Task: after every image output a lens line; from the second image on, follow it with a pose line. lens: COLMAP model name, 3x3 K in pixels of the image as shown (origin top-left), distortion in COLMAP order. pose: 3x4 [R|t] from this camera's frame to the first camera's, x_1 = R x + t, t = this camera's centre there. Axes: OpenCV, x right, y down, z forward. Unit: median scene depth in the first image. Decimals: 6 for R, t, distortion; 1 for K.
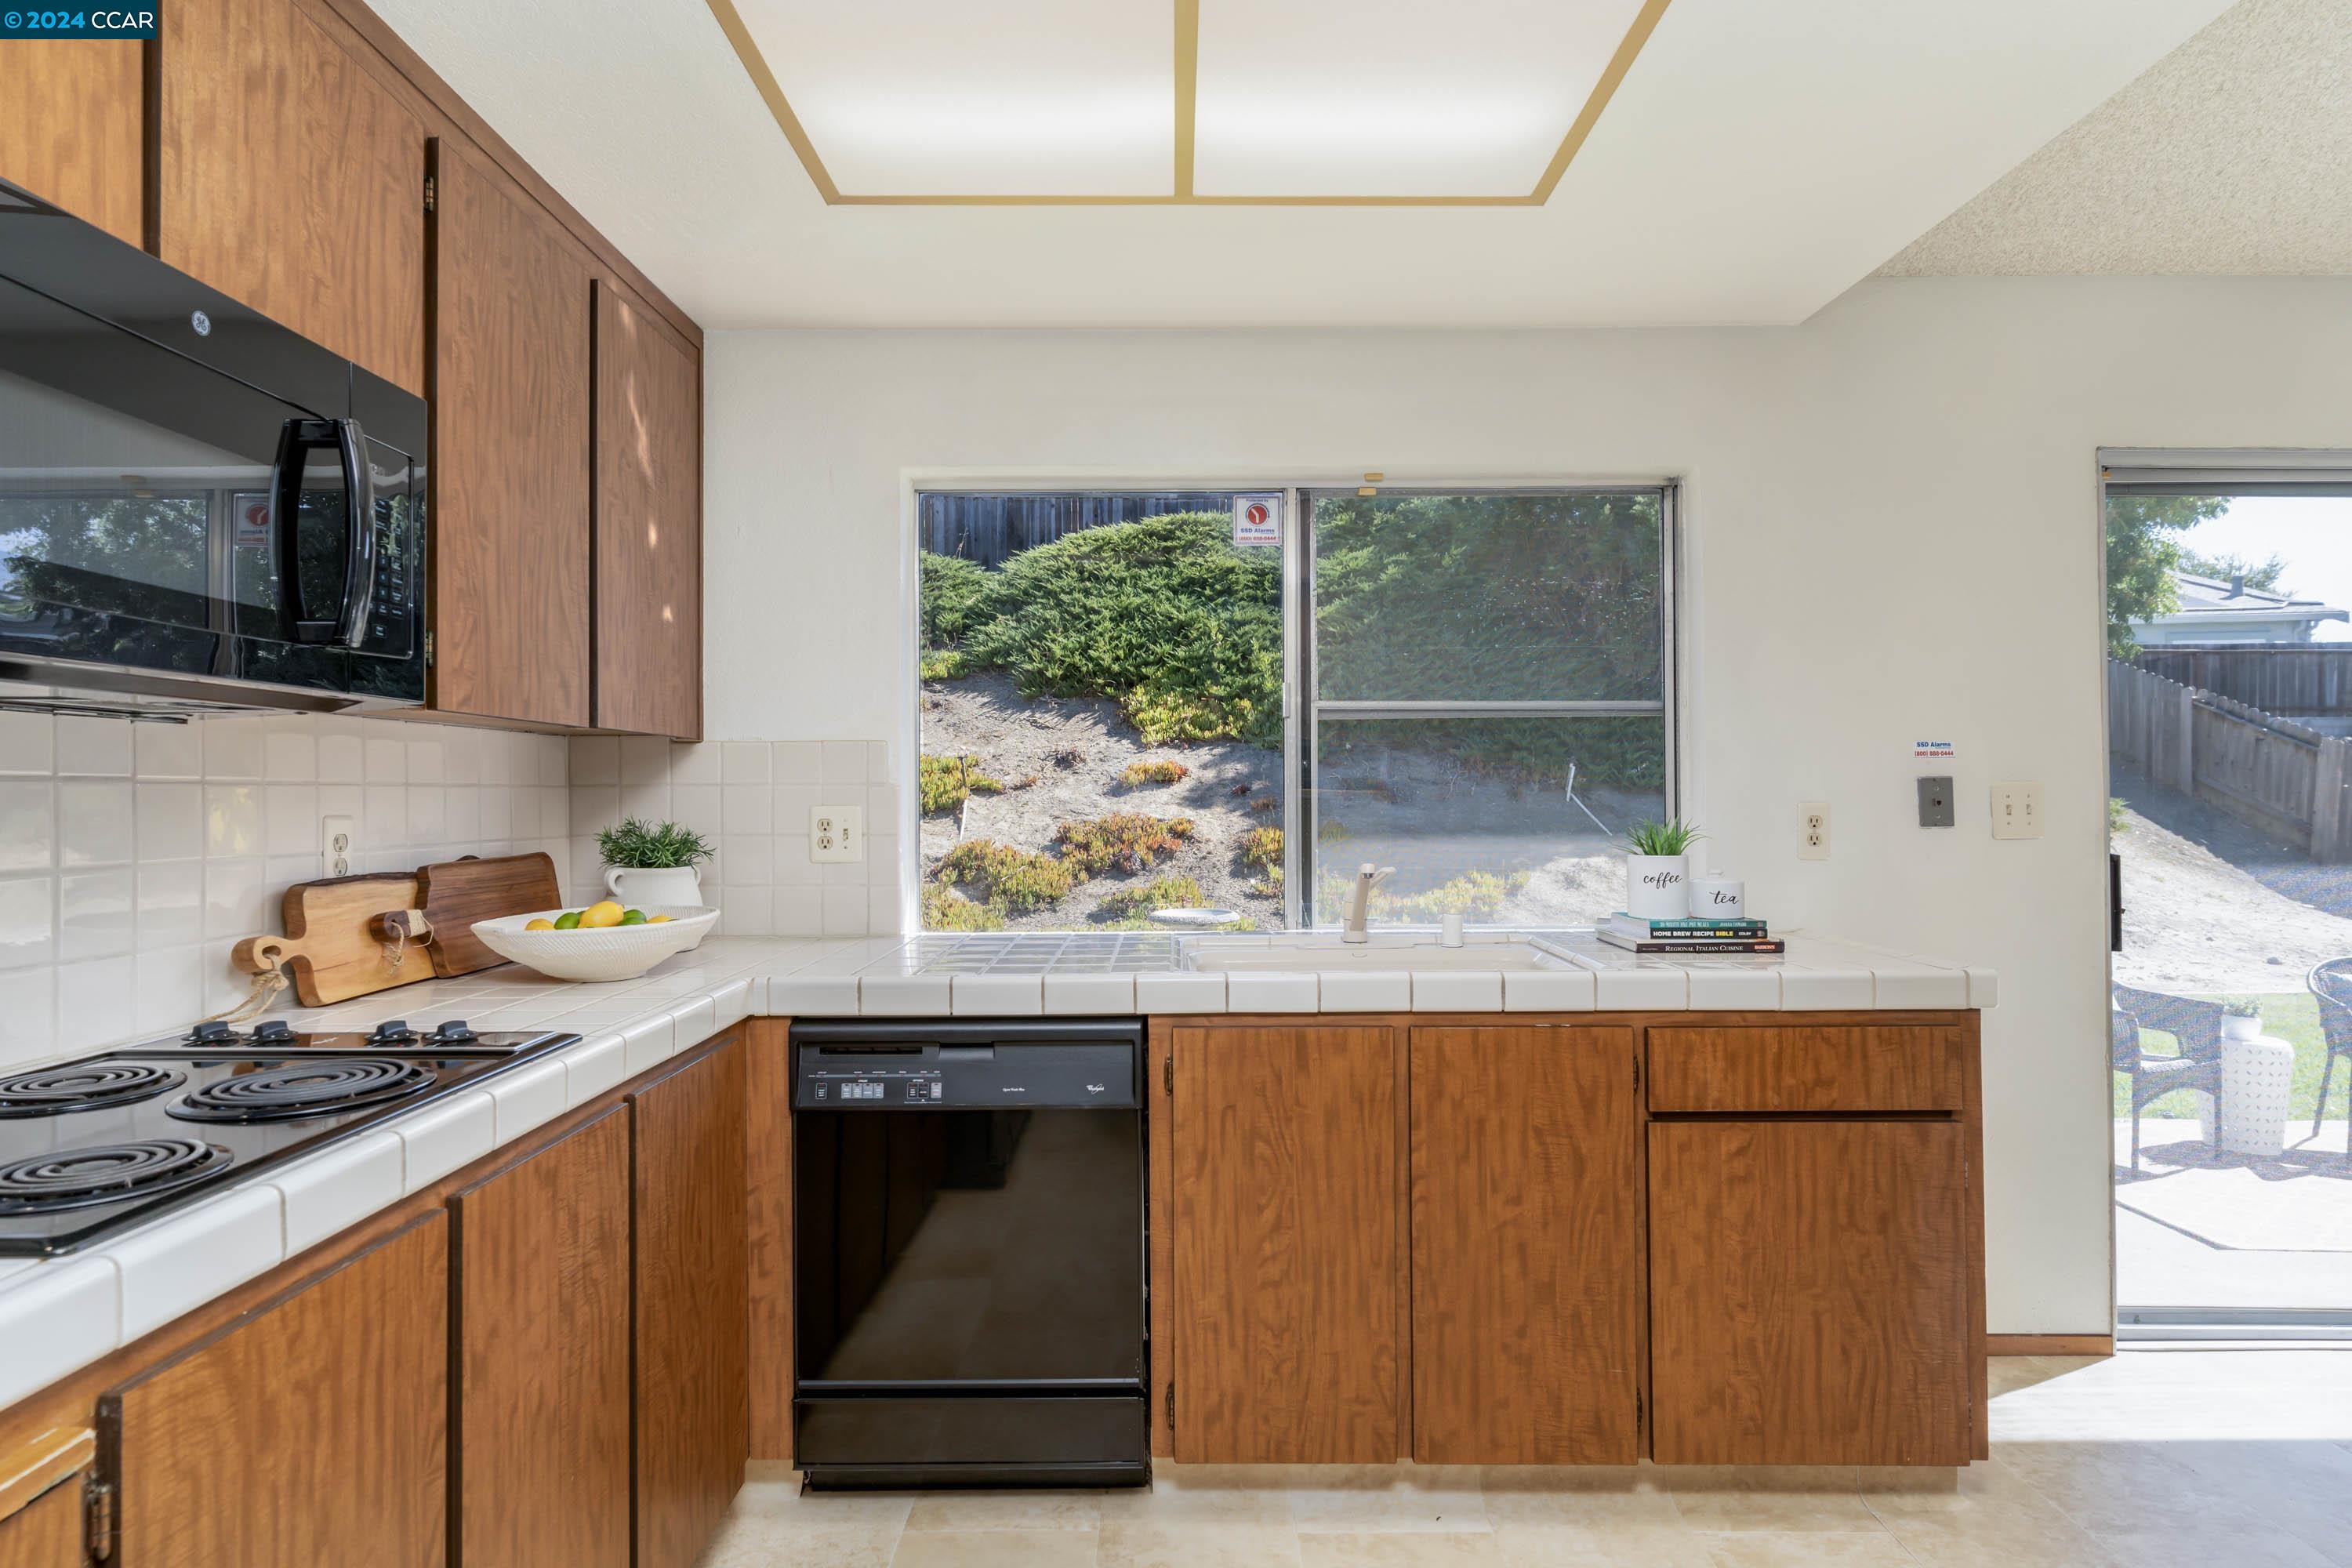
lens RADIAL K [[1236.5, 0, 1157.0], [0, 1236.5, 787.2], [0, 0, 1]] dist [-0.000037, 0.000782]
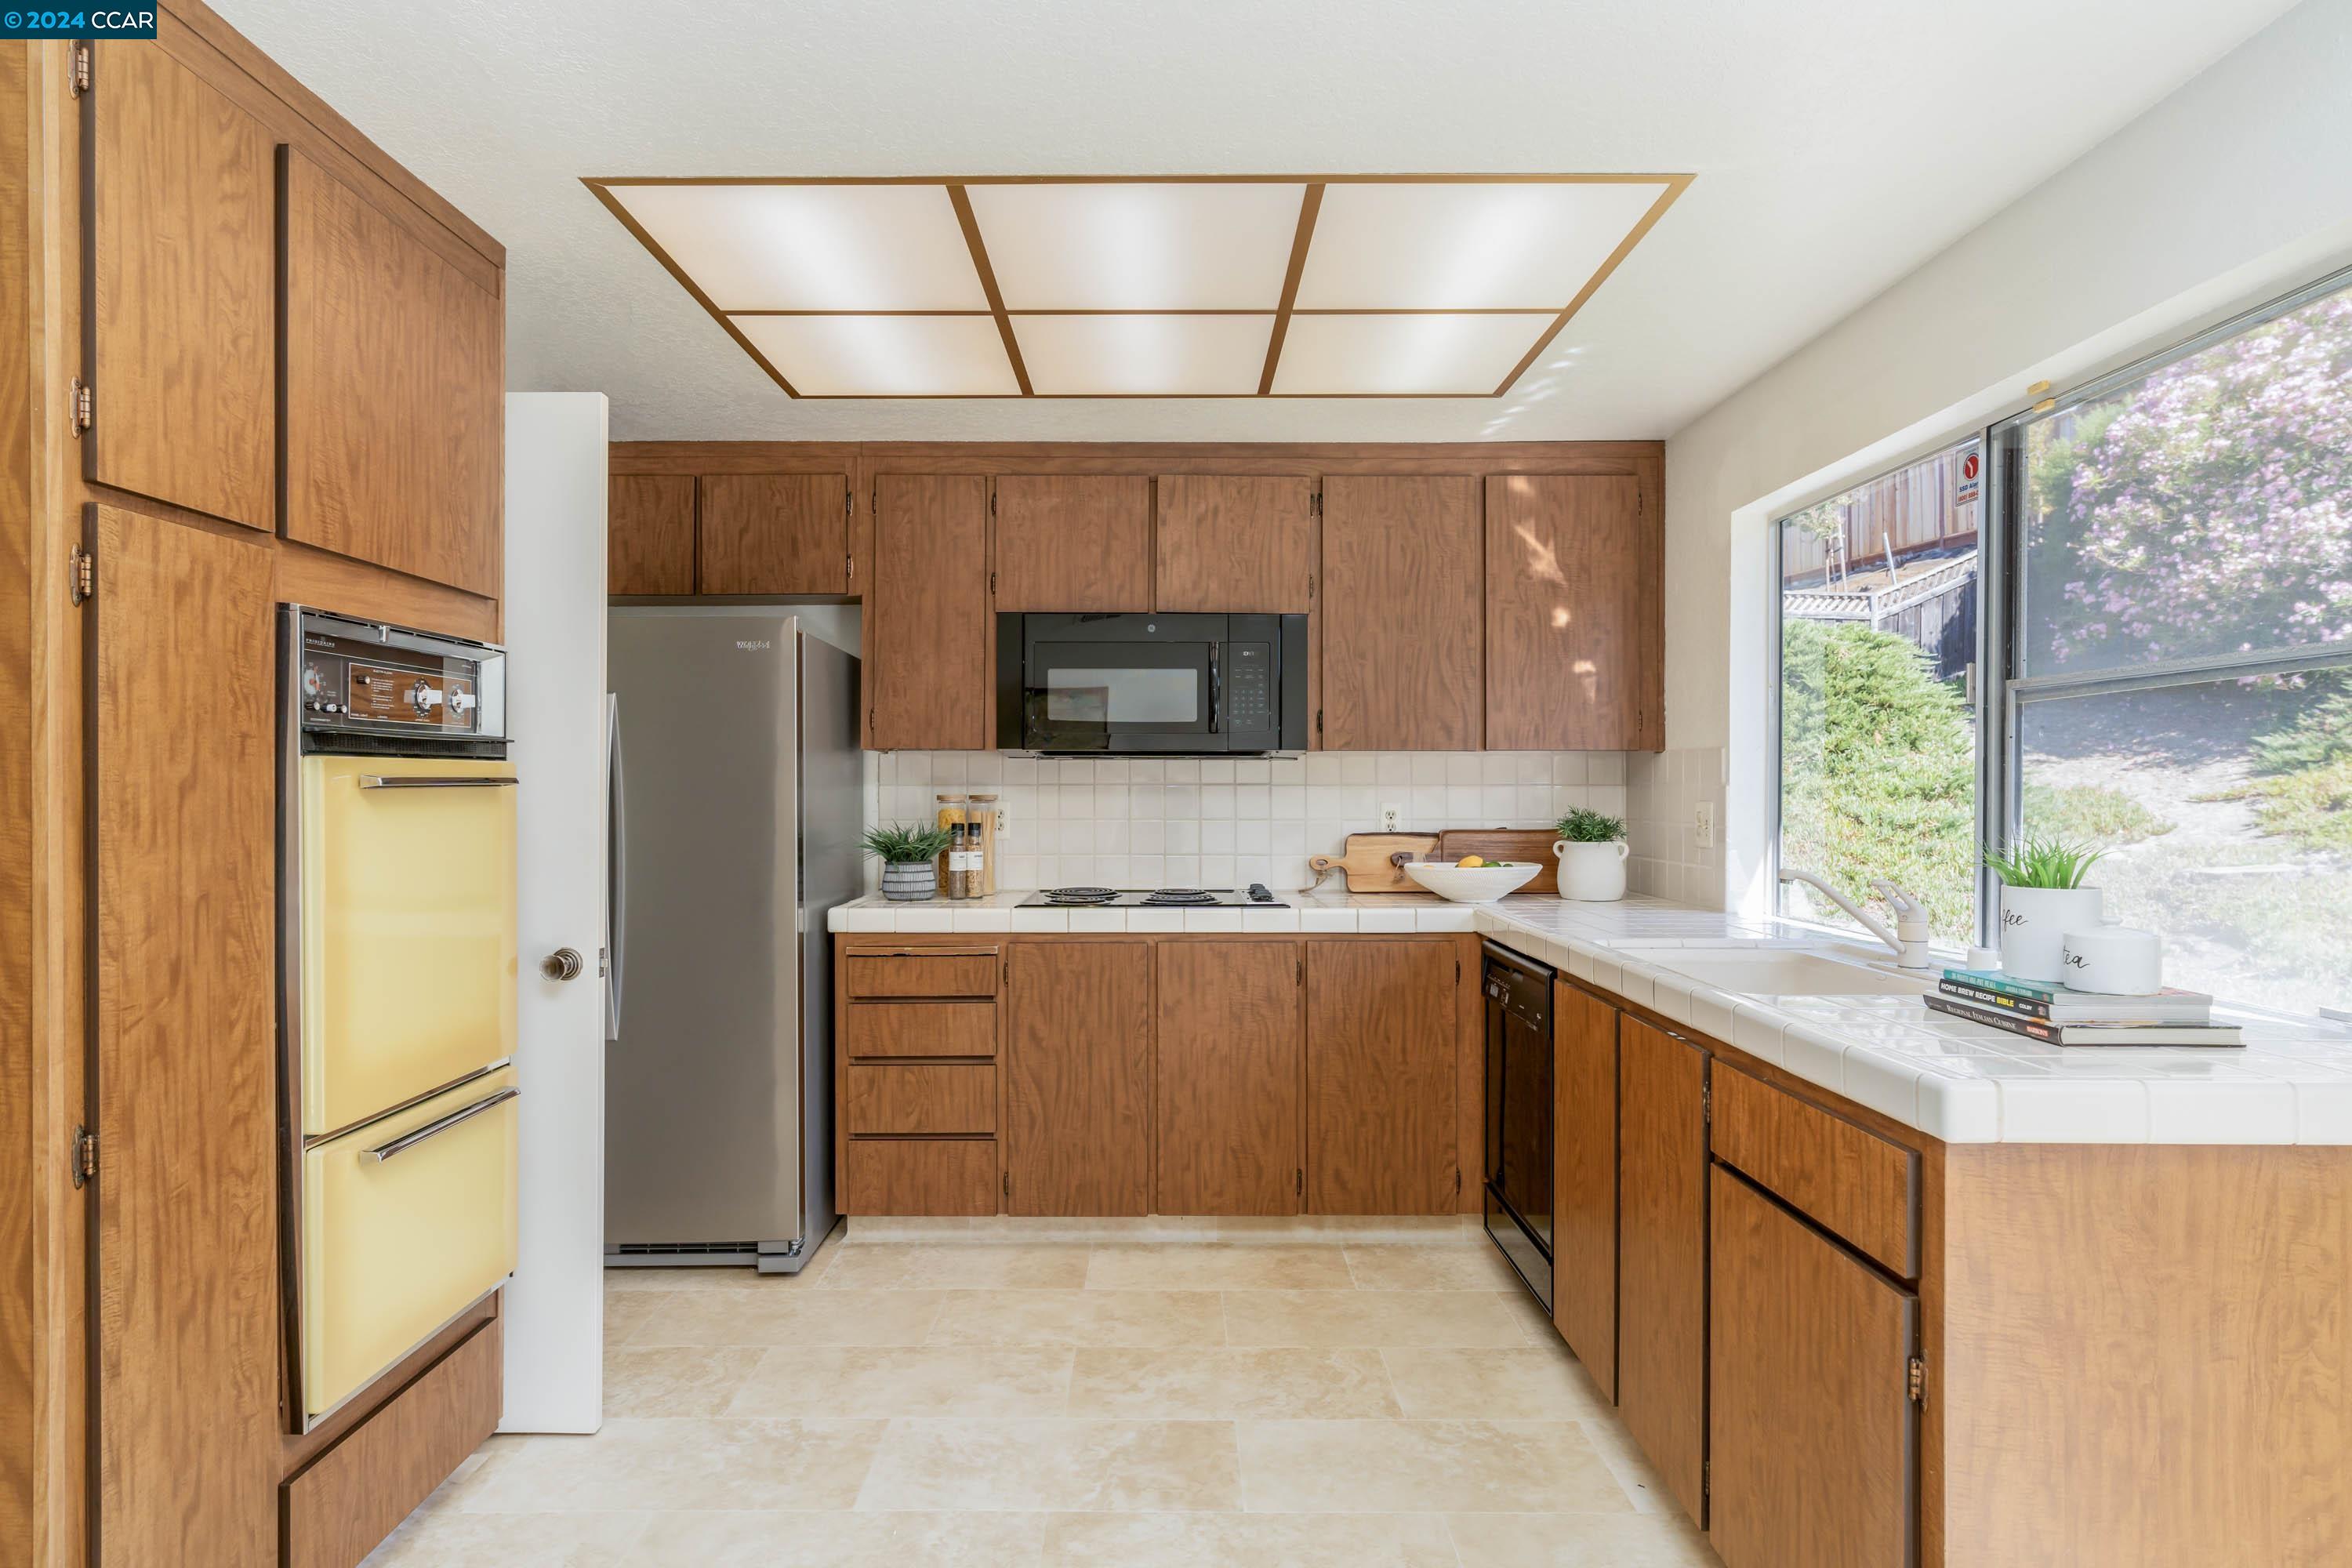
lens RADIAL K [[1299.2, 0, 1152.0], [0, 1299.2, 784.6], [0, 0, 1]] dist [-0.006948, 0.006998]
pose [[-0.003527, 0.000247, -0.999994, 1.345634], [0.005215, 0.999986, 0.000228, -0.006072], [0.999980, -0.005214, -0.003529, 0.599521]]
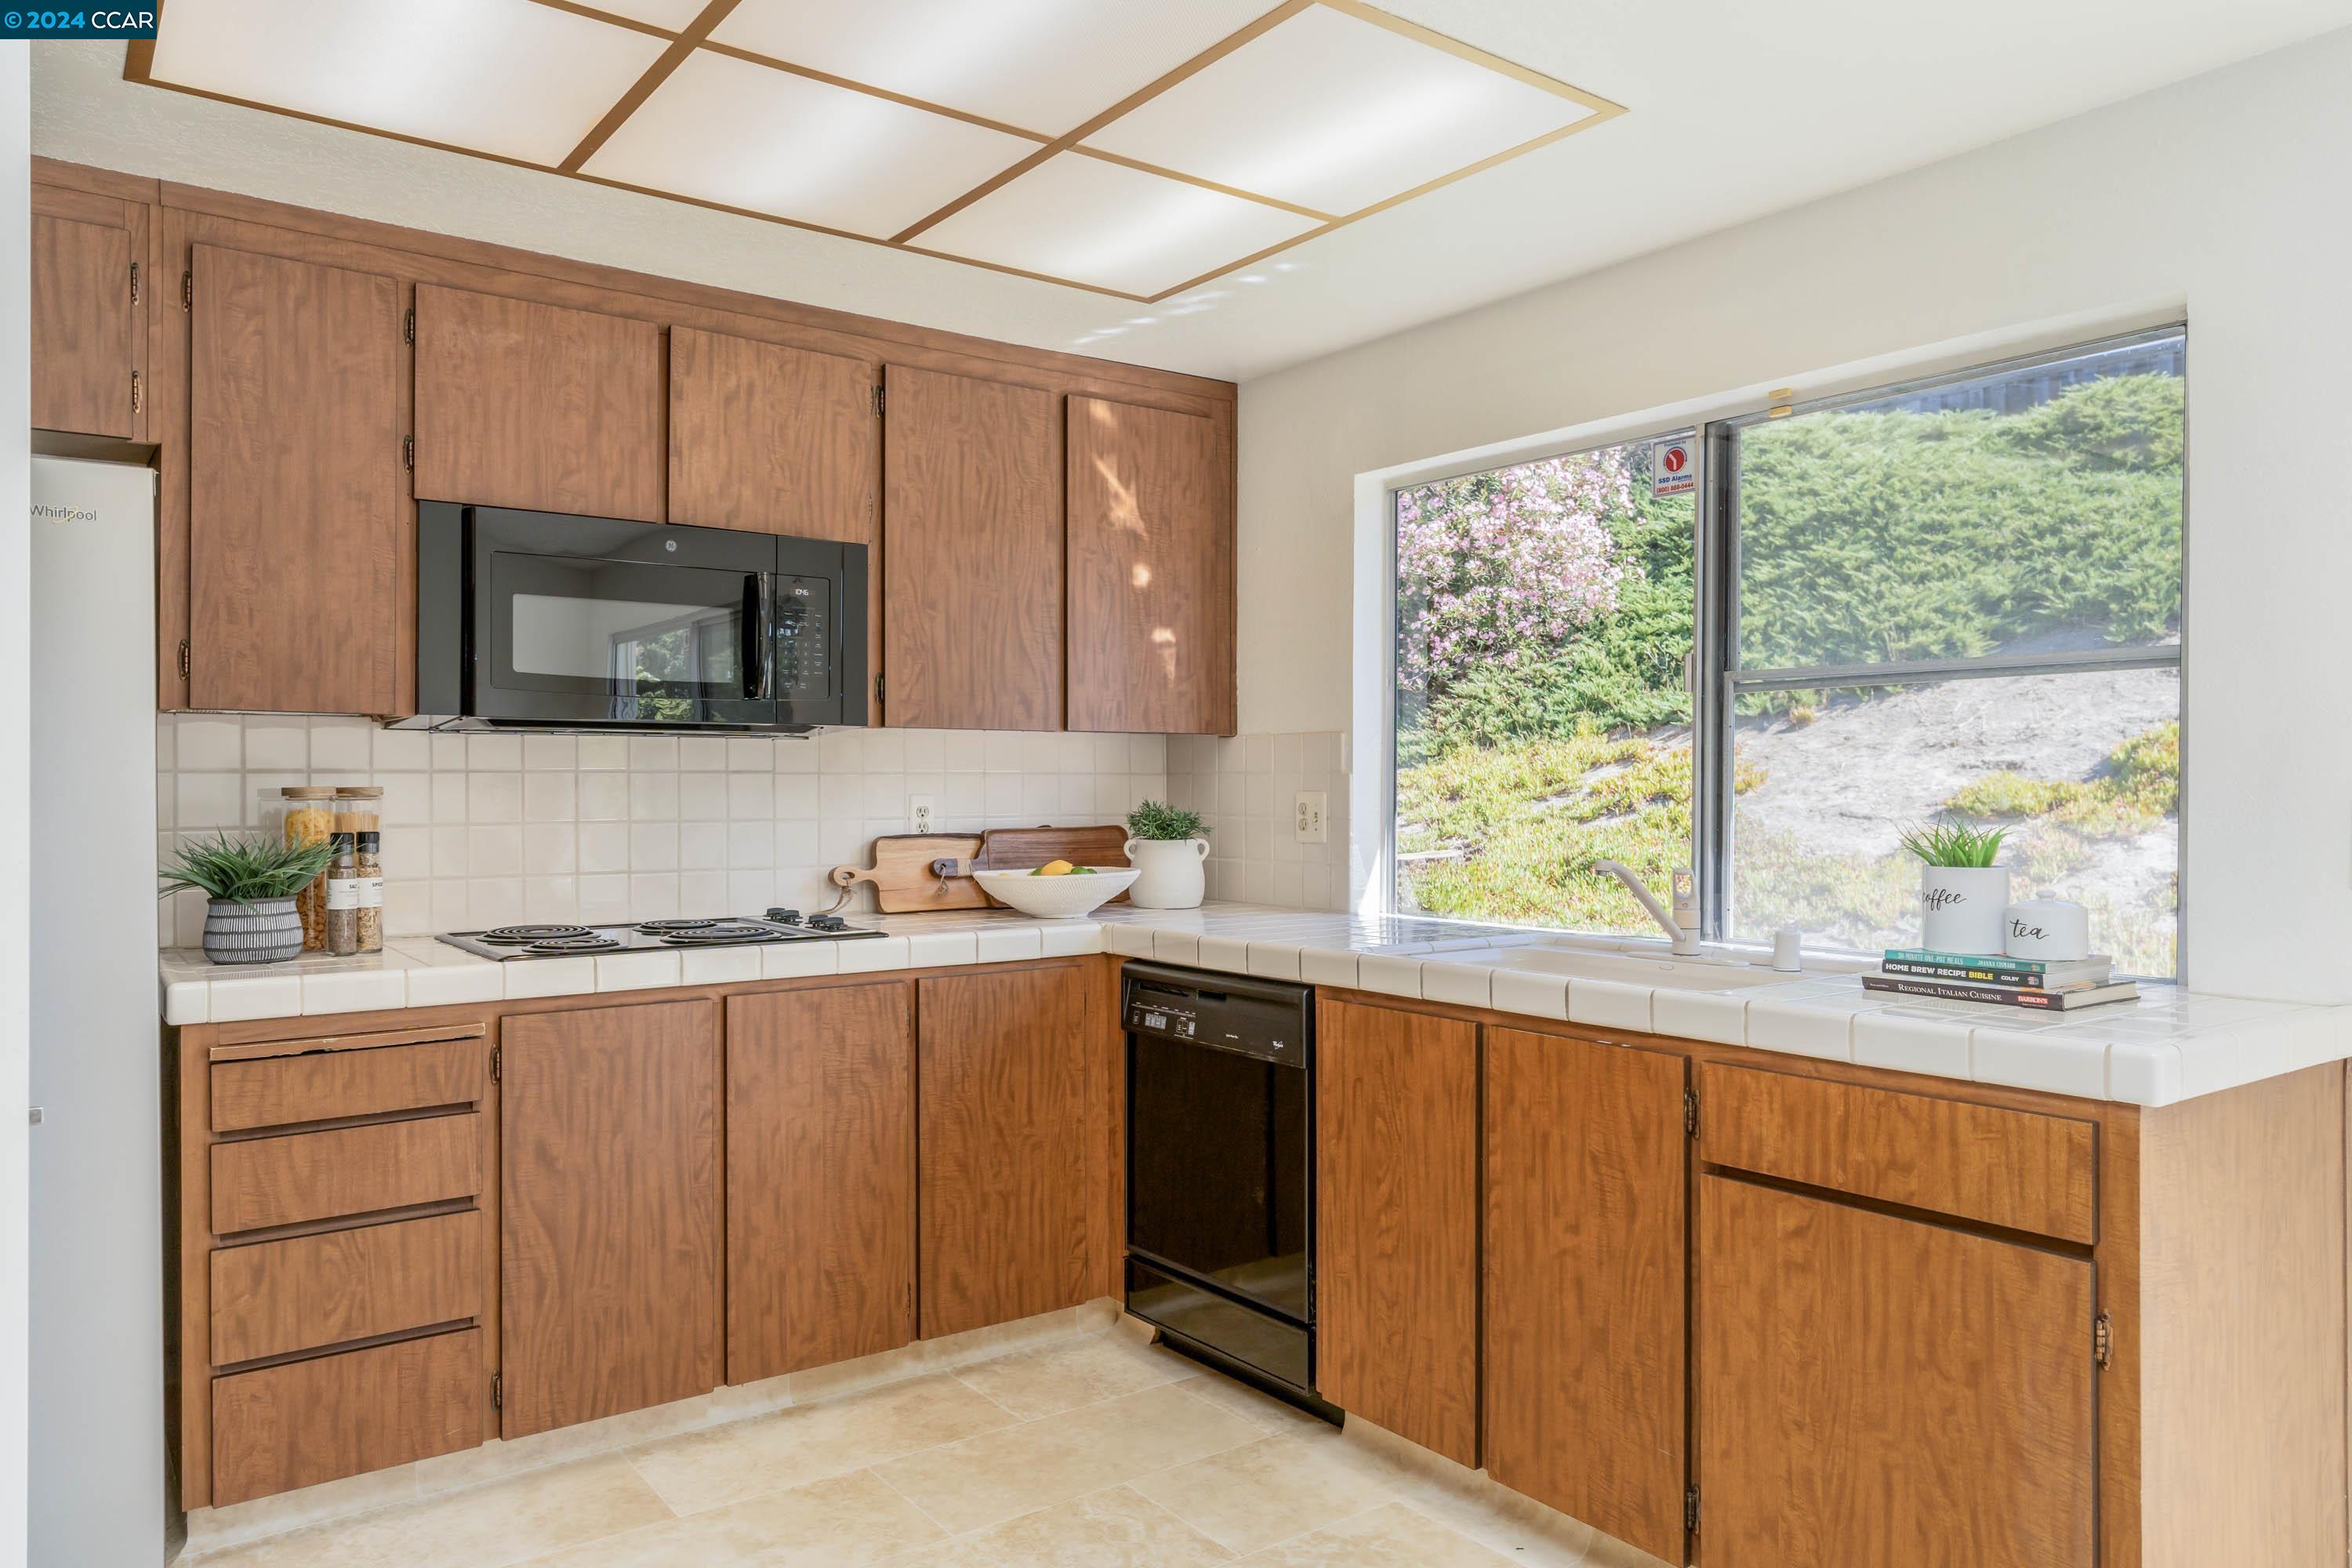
lens RADIAL K [[1593.6, 0, 1155.5], [0, 1593.6, 786.3], [0, 0, 1]] dist [-0.002677, 0.007108]
pose [[0.593087, 0.005259, -0.805121, 1.053300], [0.002515, 0.999962, 0.008384, -0.002696], [0.805134, -0.006998, 0.593051, 0.058013]]
